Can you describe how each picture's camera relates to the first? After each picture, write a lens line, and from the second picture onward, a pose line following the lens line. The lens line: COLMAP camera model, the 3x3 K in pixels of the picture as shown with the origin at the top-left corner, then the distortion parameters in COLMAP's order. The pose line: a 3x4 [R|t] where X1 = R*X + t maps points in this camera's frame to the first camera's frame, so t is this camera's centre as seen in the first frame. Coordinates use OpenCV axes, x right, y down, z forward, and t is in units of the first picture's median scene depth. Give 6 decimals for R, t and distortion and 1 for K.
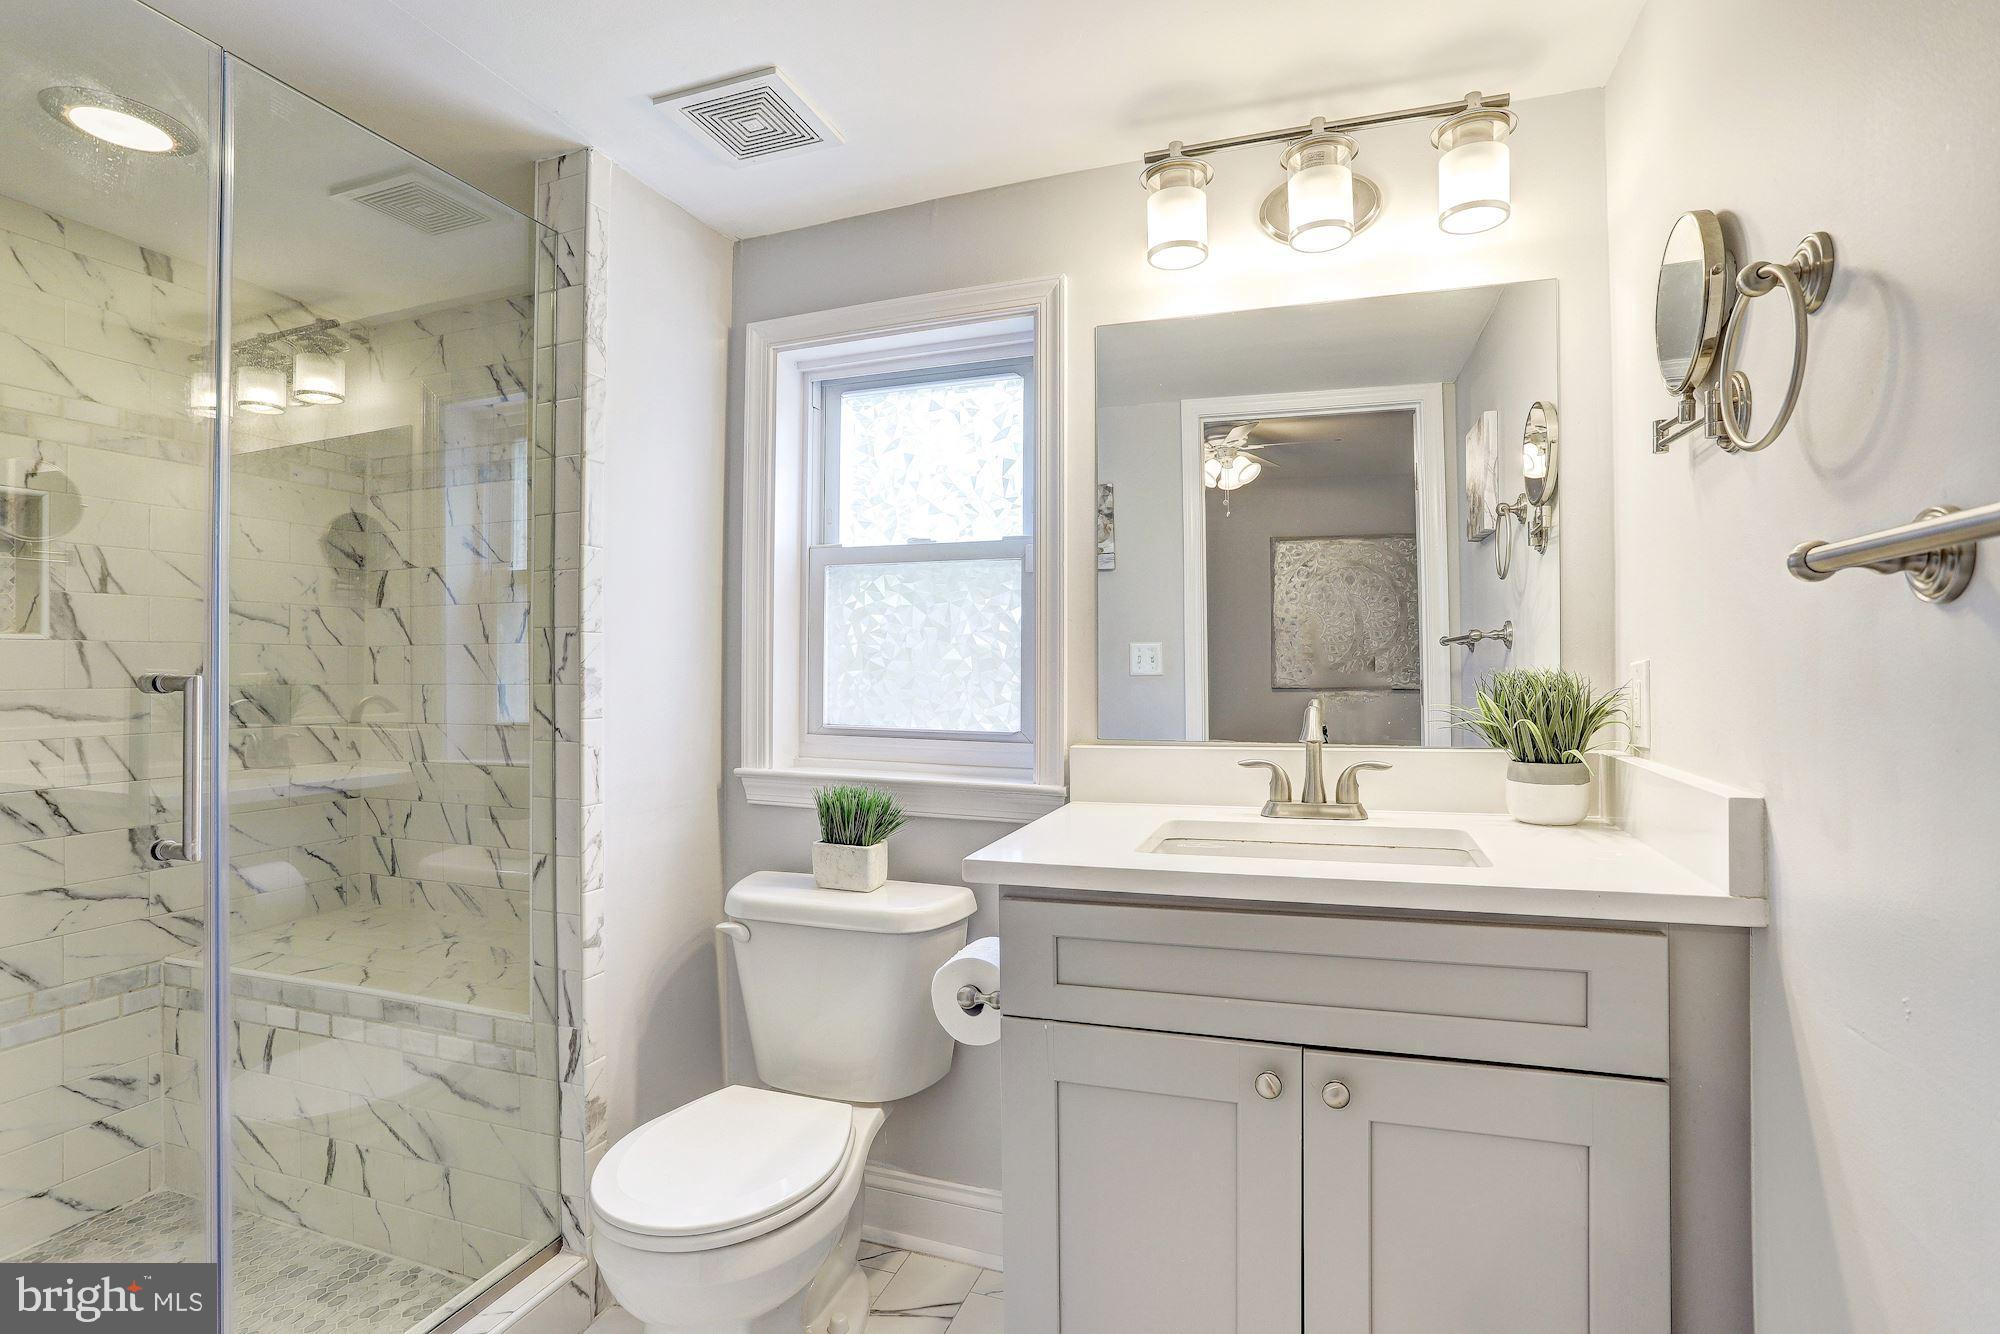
lens RADIAL K [[973.0, 0, 996.1], [0, 973.0, 663.2], [0, 0, 1]] dist [-0.064875, 0.030225]
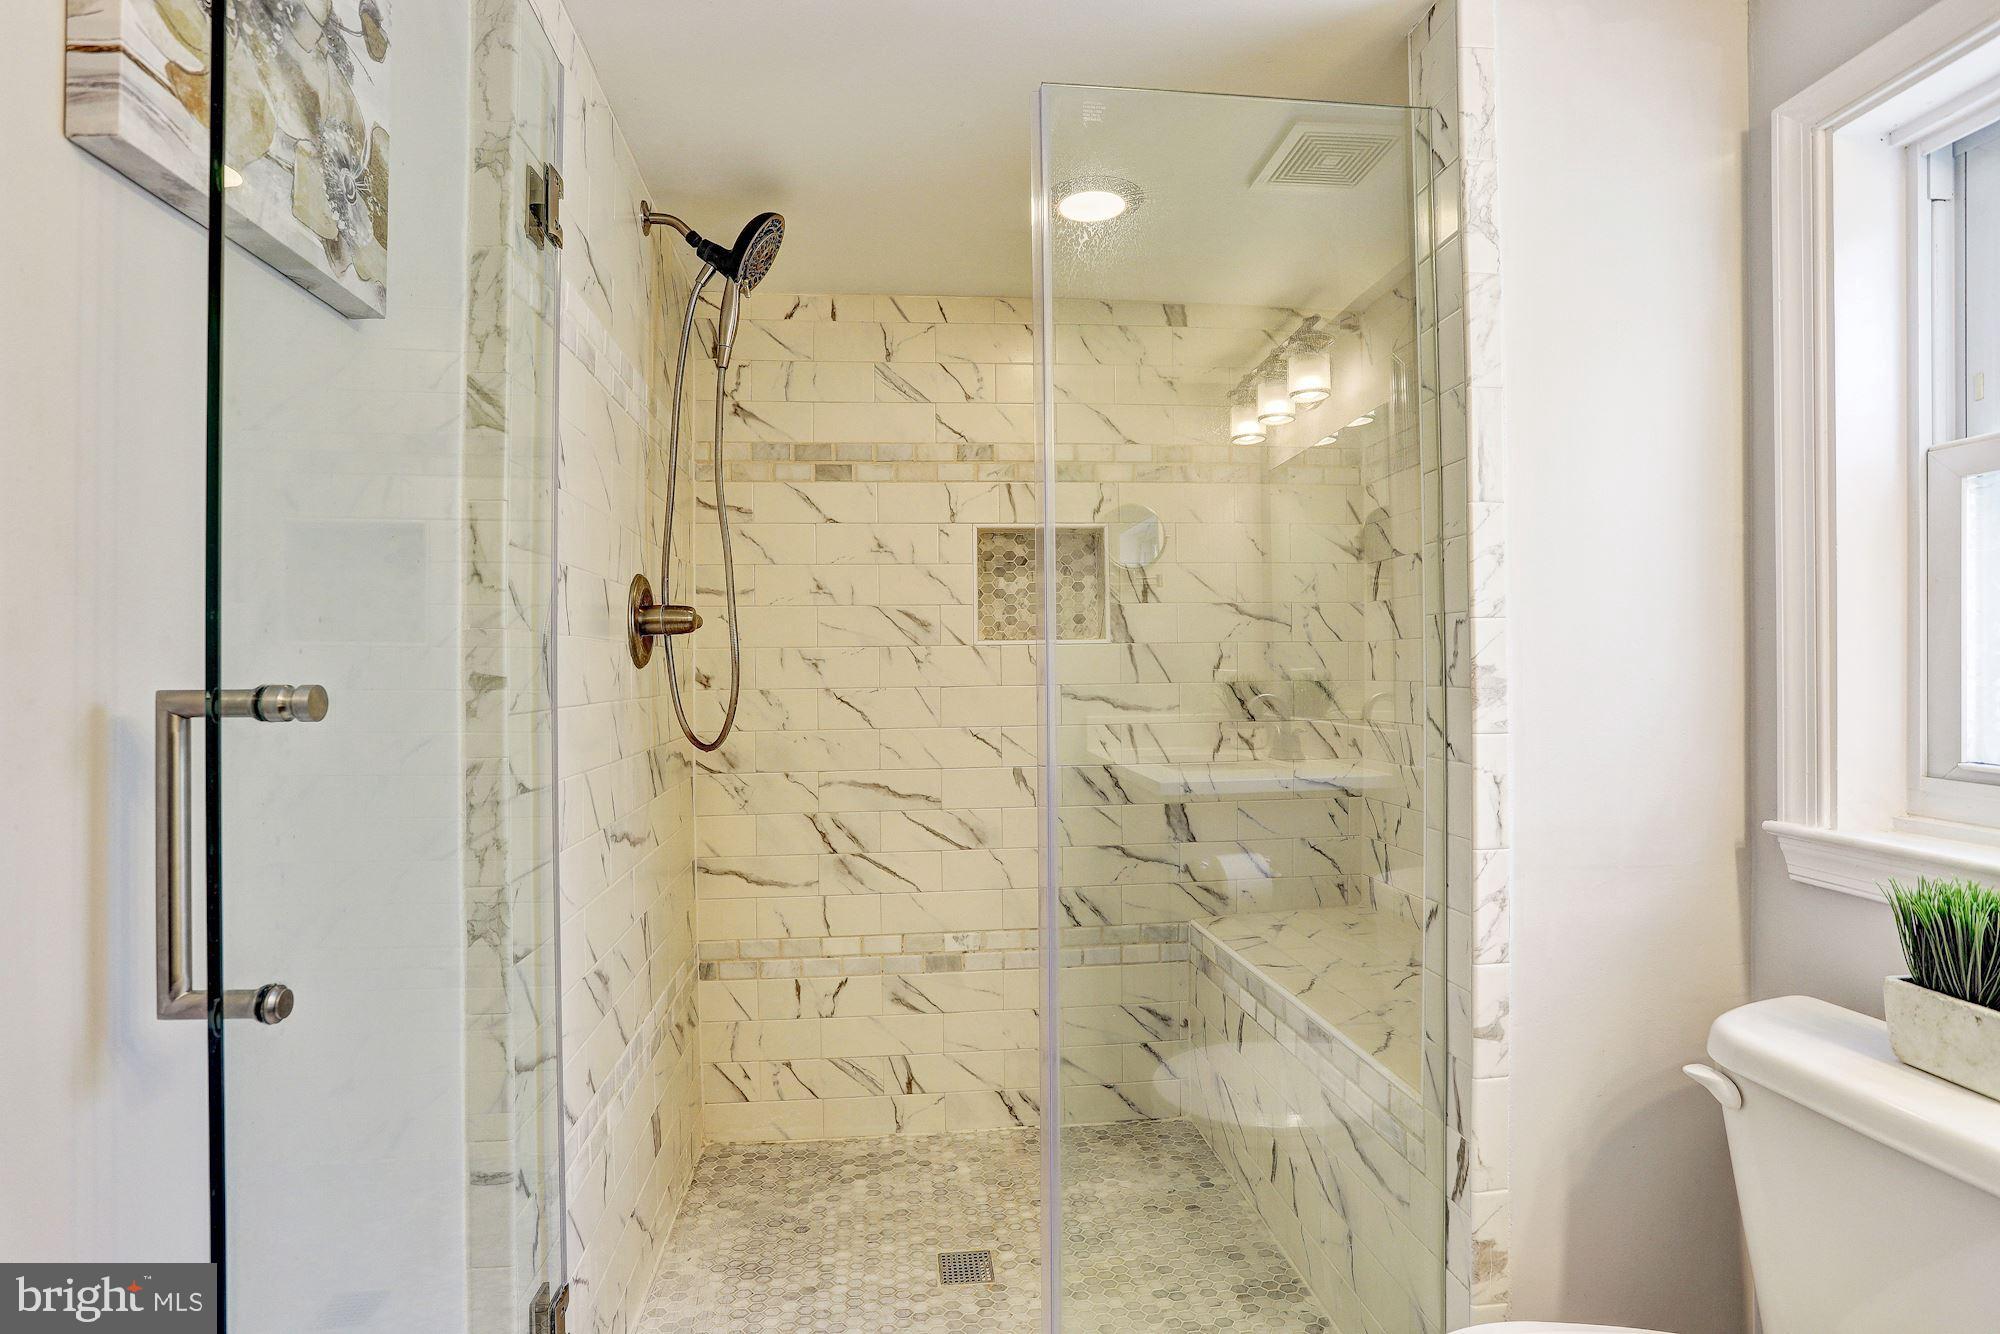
lens RADIAL K [[973.0, 0, 996.1], [0, 973.0, 663.2], [0, 0, 1]] dist [-0.064875, 0.030225]
pose [[0.441558, -0.005512, -0.897216, 0.068946], [0.014471, 0.999895, 0.000979, -0.002796], [0.897116, -0.013416, 0.441591, 0.298980]]
